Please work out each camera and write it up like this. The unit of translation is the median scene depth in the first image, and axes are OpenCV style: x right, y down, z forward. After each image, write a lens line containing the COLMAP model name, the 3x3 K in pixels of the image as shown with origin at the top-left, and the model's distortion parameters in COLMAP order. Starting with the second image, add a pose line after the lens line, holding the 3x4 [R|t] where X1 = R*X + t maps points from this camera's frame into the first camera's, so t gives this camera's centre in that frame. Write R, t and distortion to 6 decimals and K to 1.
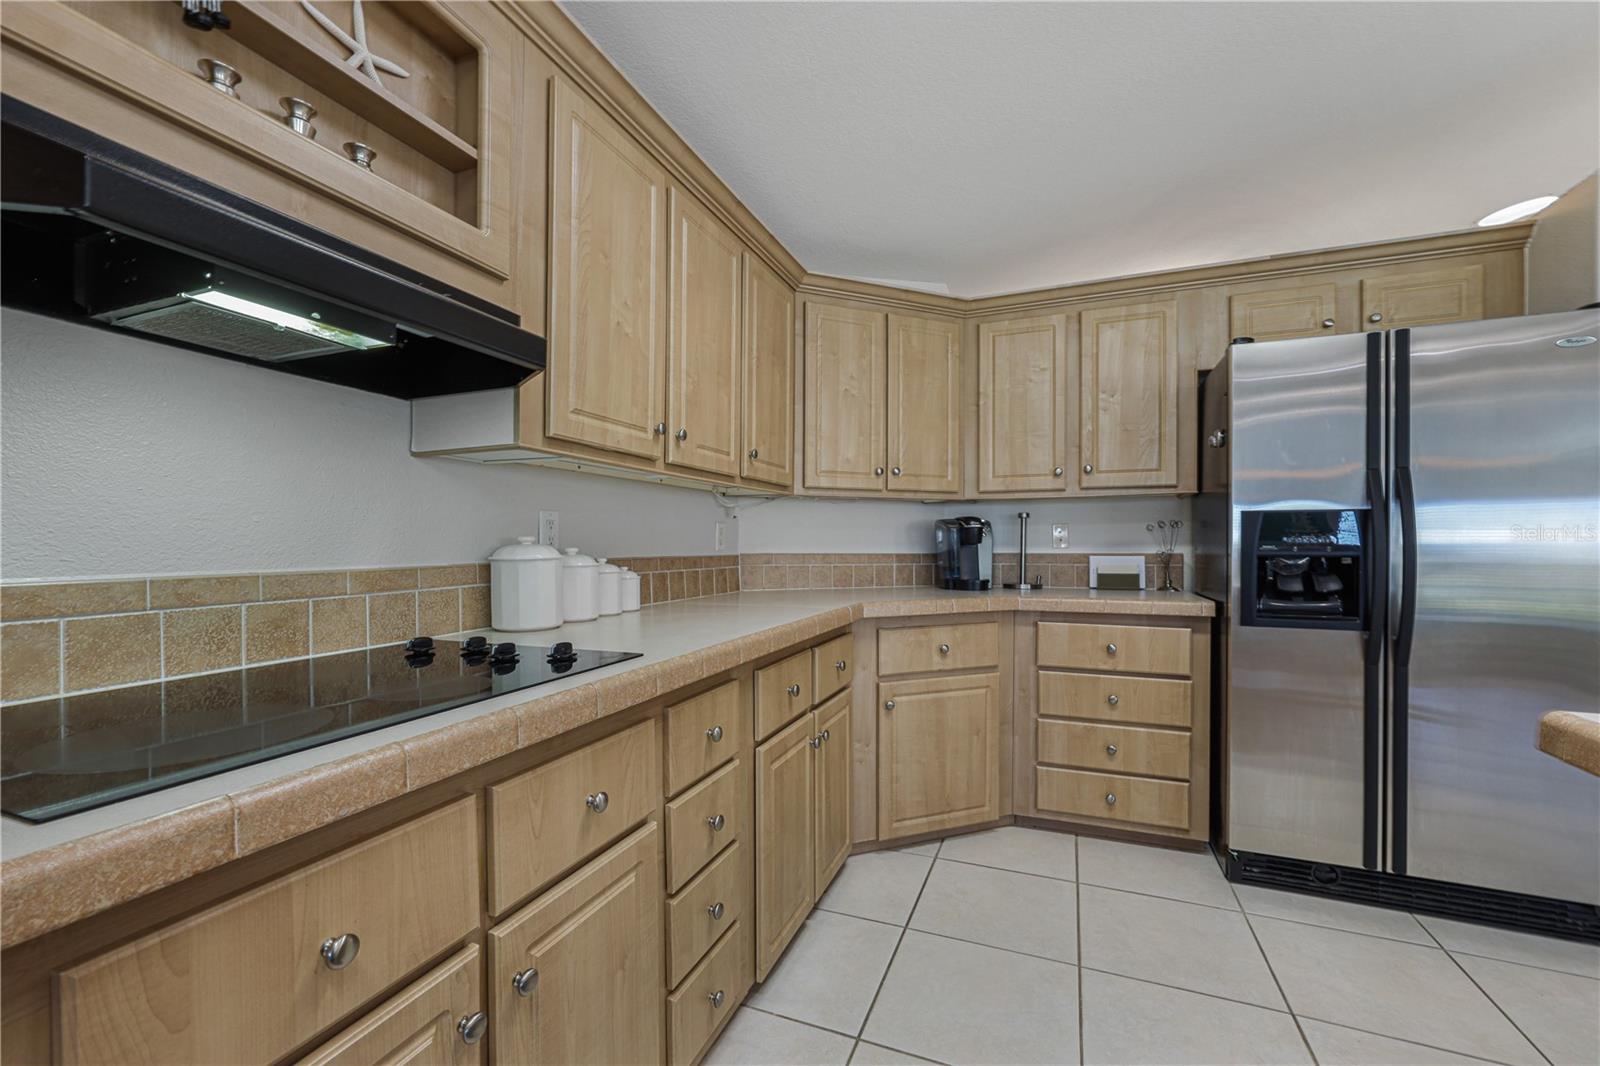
lens RADIAL K [[644.6, 0, 801.3], [0, 644.6, 542.0], [0, 0, 1]] dist [-0.004038, 0.001444]
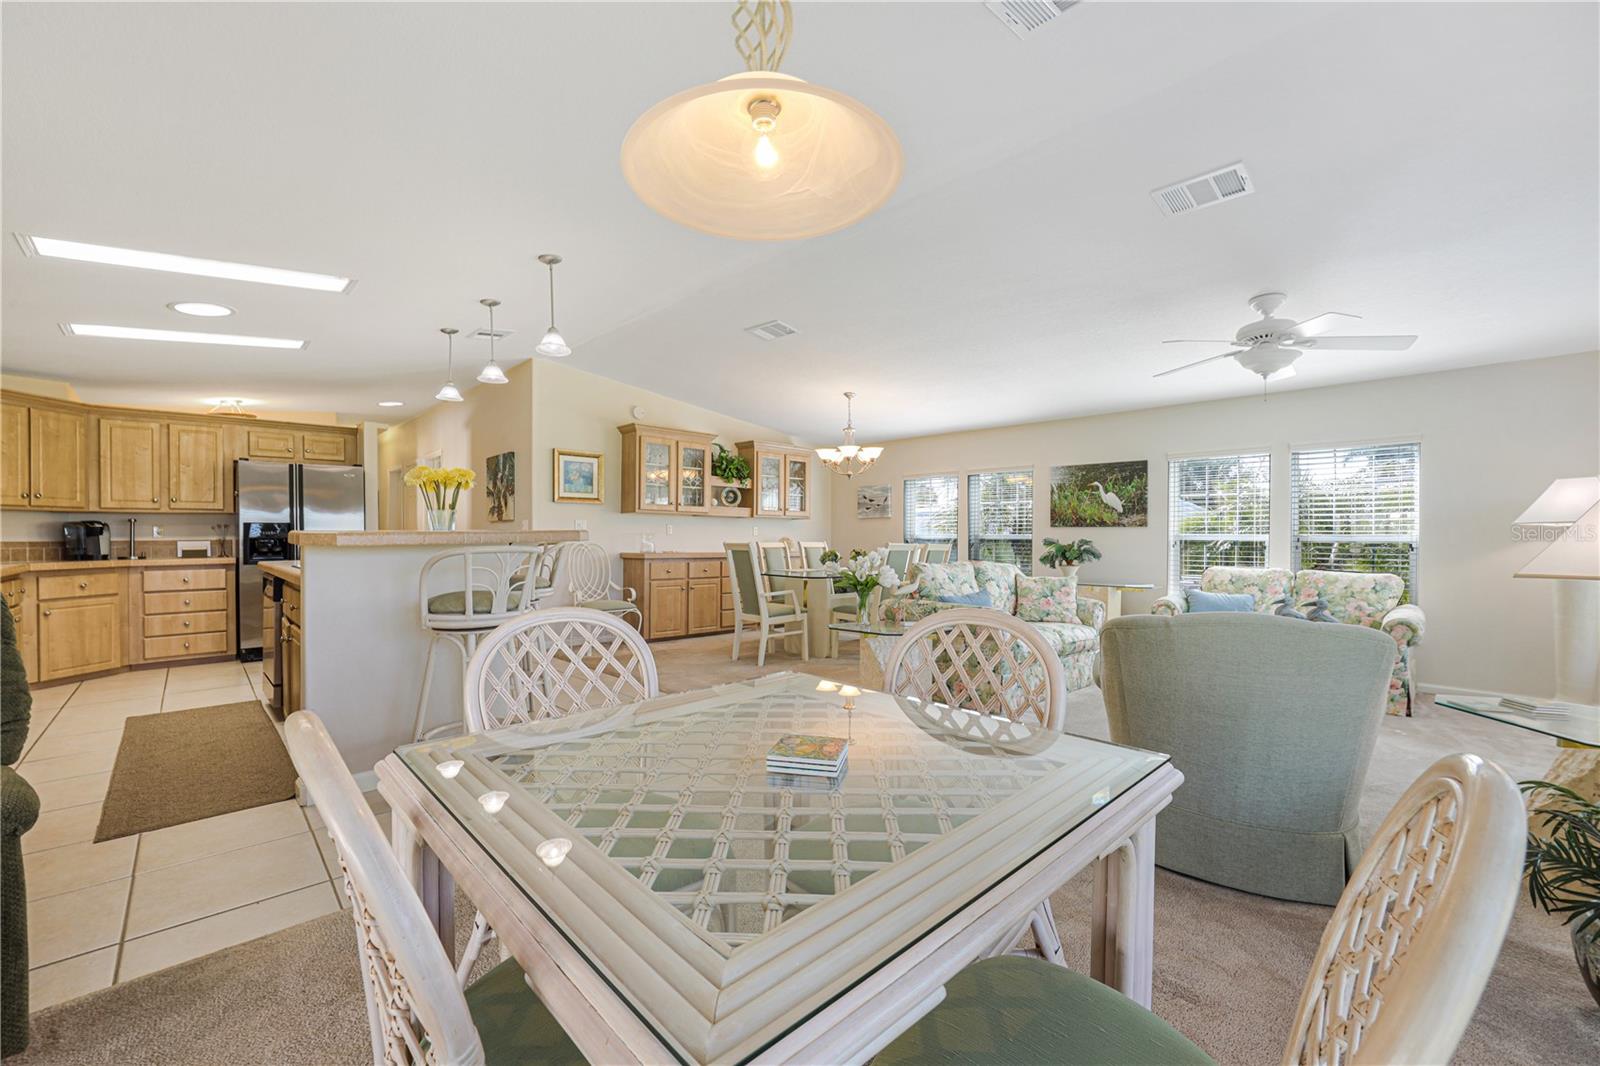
lens RADIAL K [[644.6, 0, 796.9], [0, 644.6, 540.6], [0, 0, 1]] dist [-0.004038, 0.001444]
pose [[0.409680, -0.011100, 0.912162, -0.644838], [0.004921, 0.999938, 0.009958, 0.010284], [-0.912216, 0.000409, 0.409710, -1.732599]]
